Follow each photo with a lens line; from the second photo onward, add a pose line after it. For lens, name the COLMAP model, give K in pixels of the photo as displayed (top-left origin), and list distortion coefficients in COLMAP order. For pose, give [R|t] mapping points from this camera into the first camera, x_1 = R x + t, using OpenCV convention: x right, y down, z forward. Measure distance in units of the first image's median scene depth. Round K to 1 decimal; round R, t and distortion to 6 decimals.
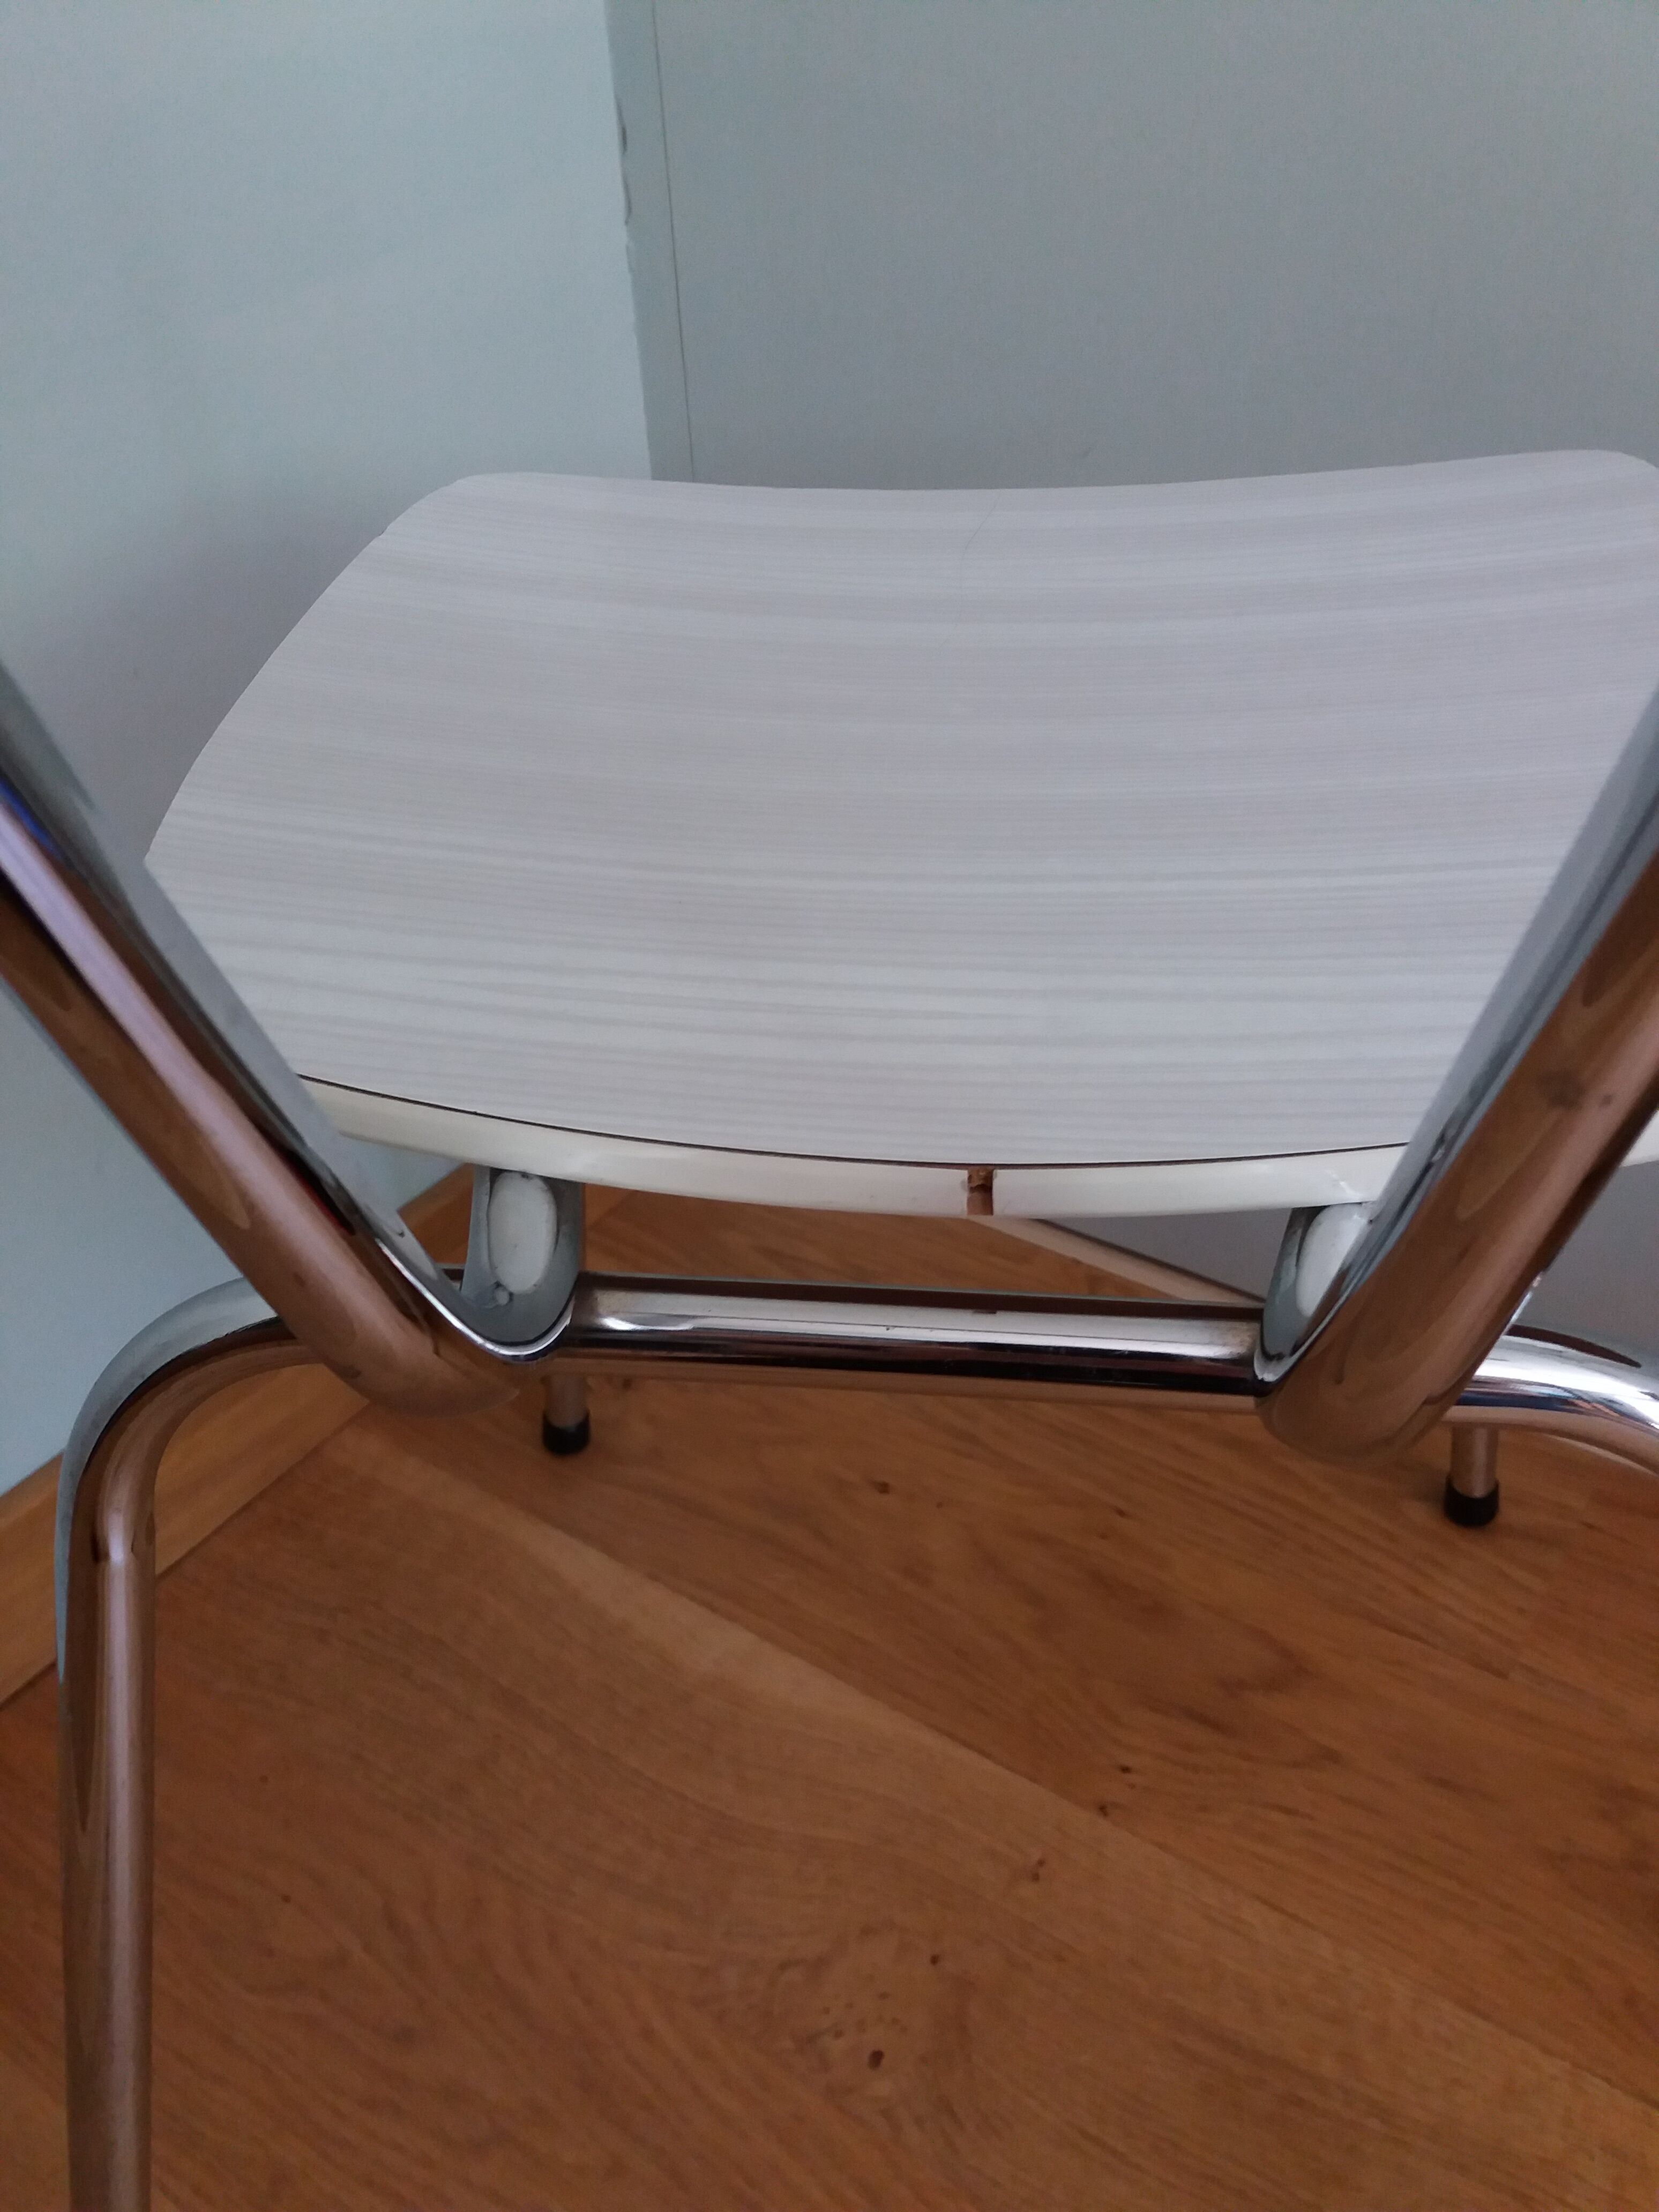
lens RADIAL K [[1838.0, 0, 829.5], [0, 1838.0, 1106.0], [0, 0, 1]] dist [-0.001605, 0.005627]
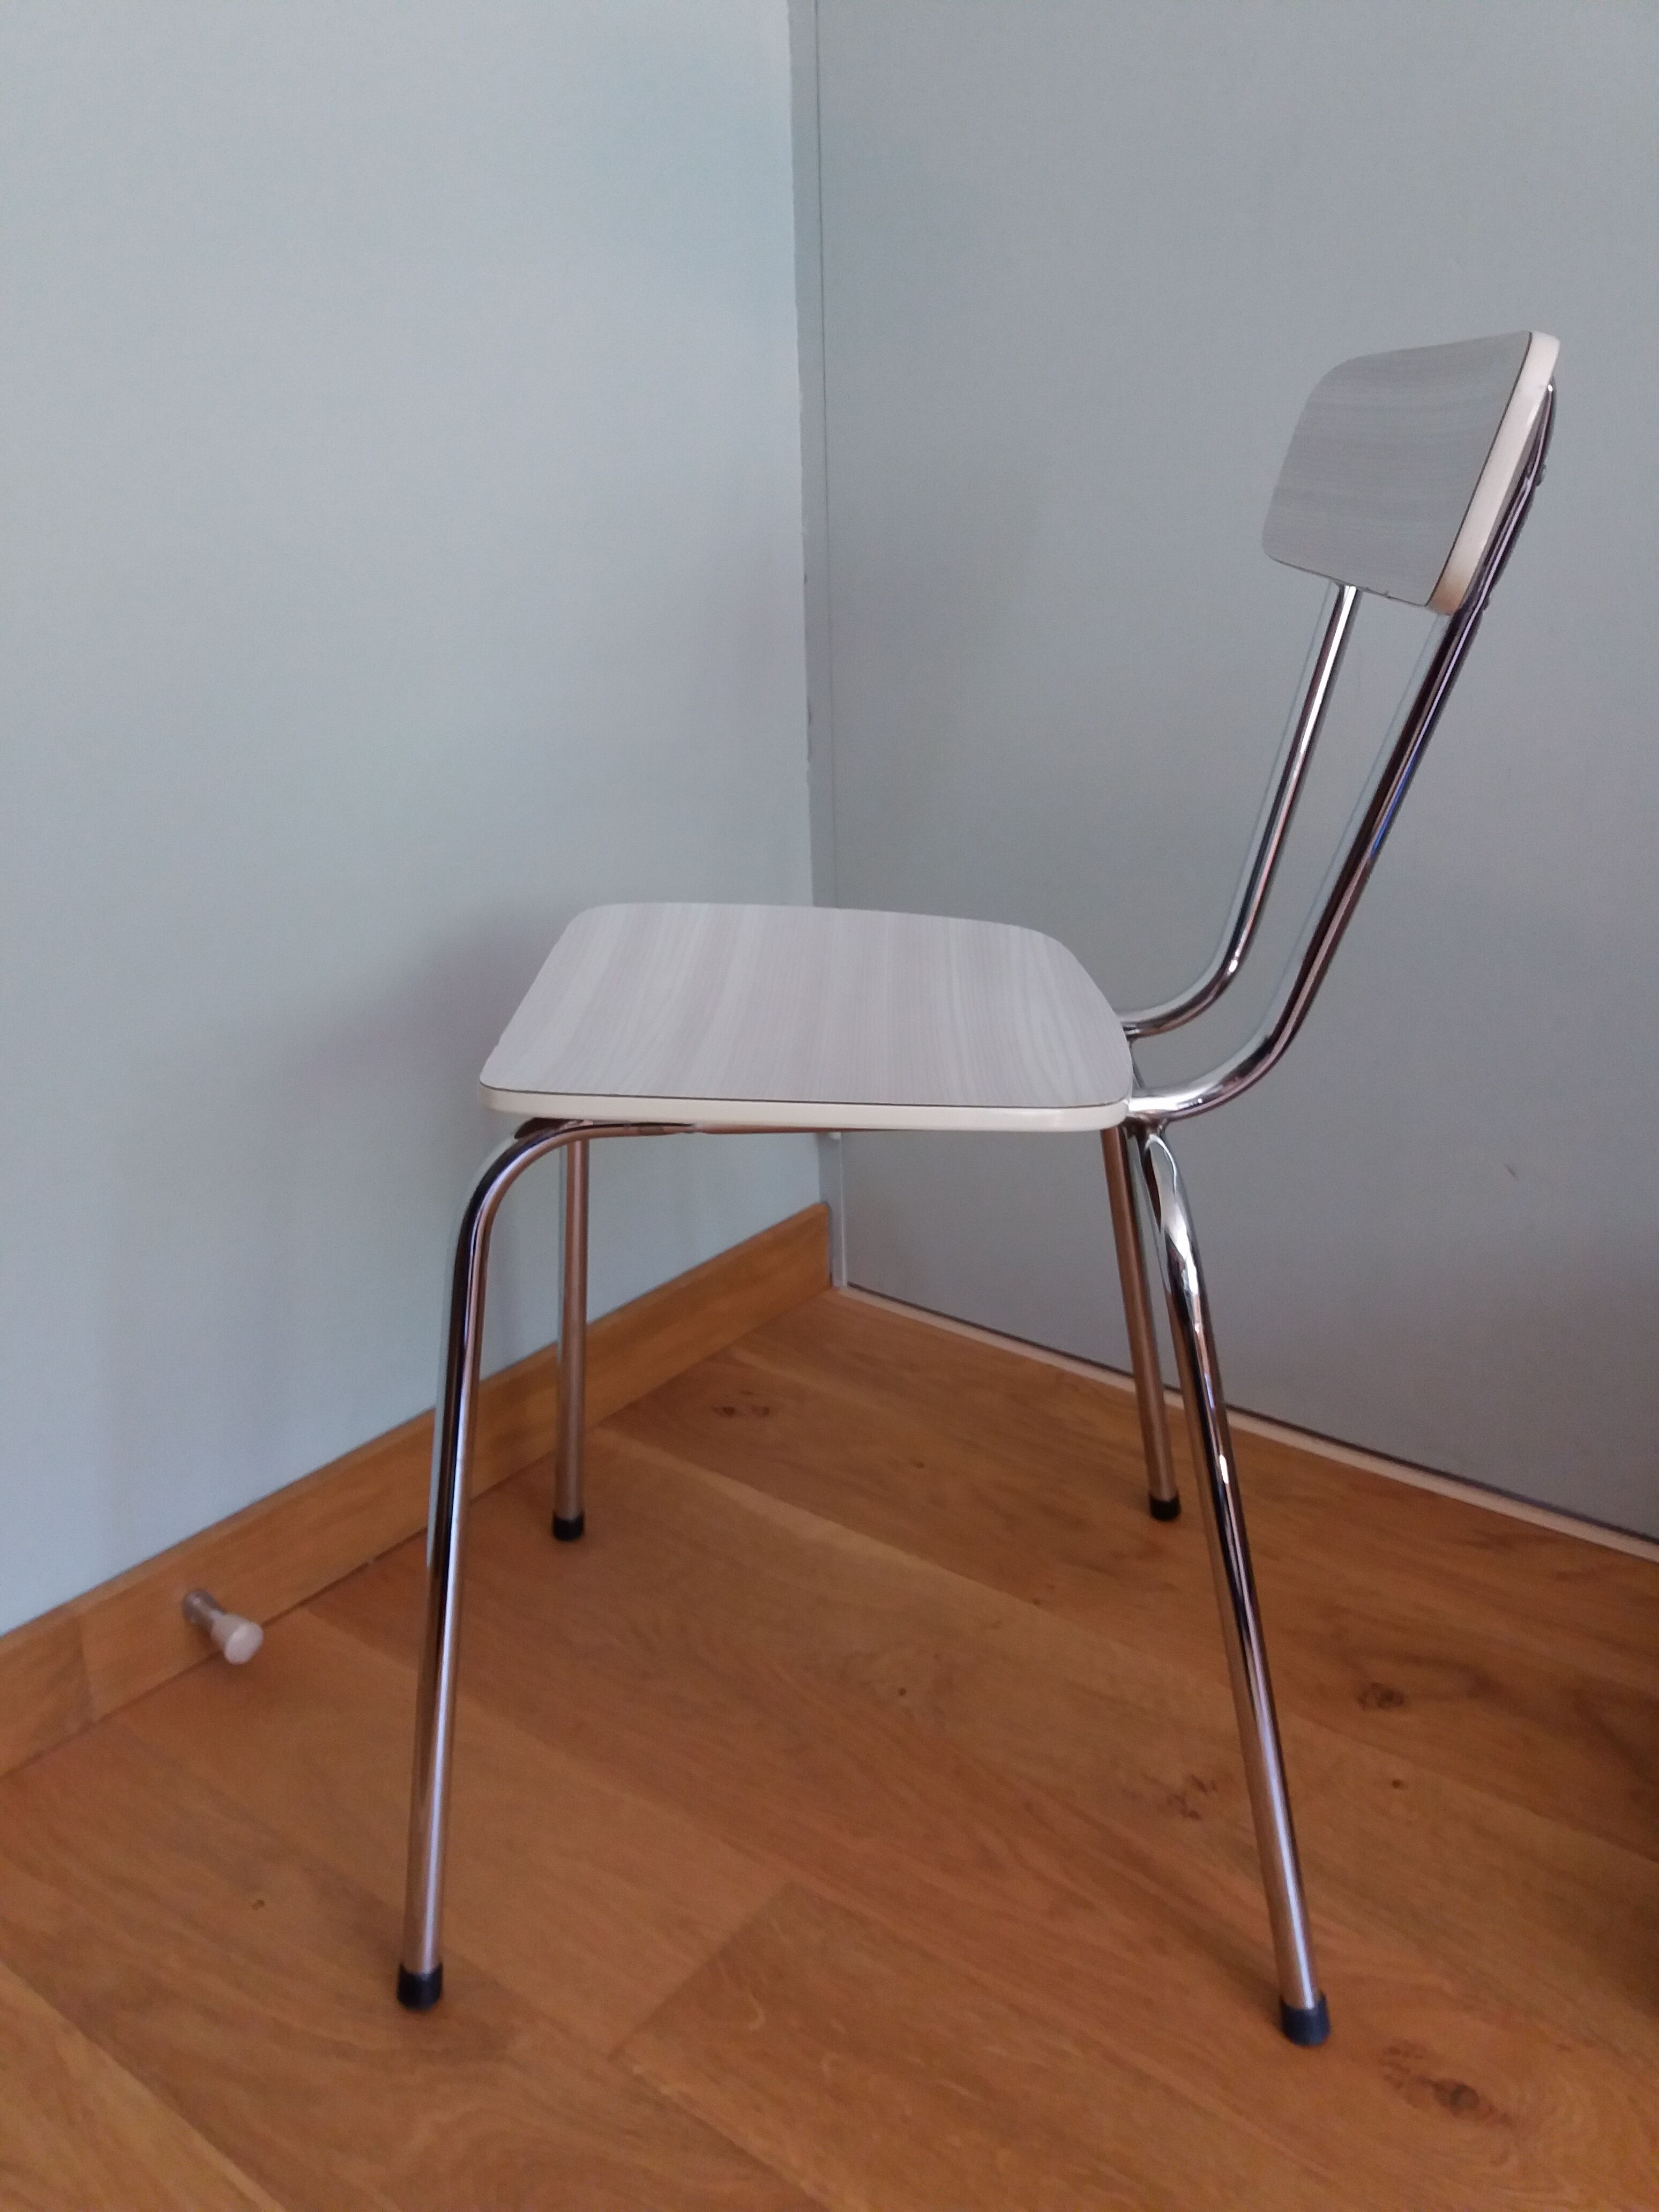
lens RADIAL K [[1838.0, 0, 829.5], [0, 1838.0, 1106.0], [0, 0, 1]] dist [-0.001605, 0.005627]
pose [[0.998233, 0.037307, -0.046247, 0.013708], [-0.047181, 0.970782, -0.235280, 0.332160], [0.036119, 0.237046, 0.970827, -0.799770]]
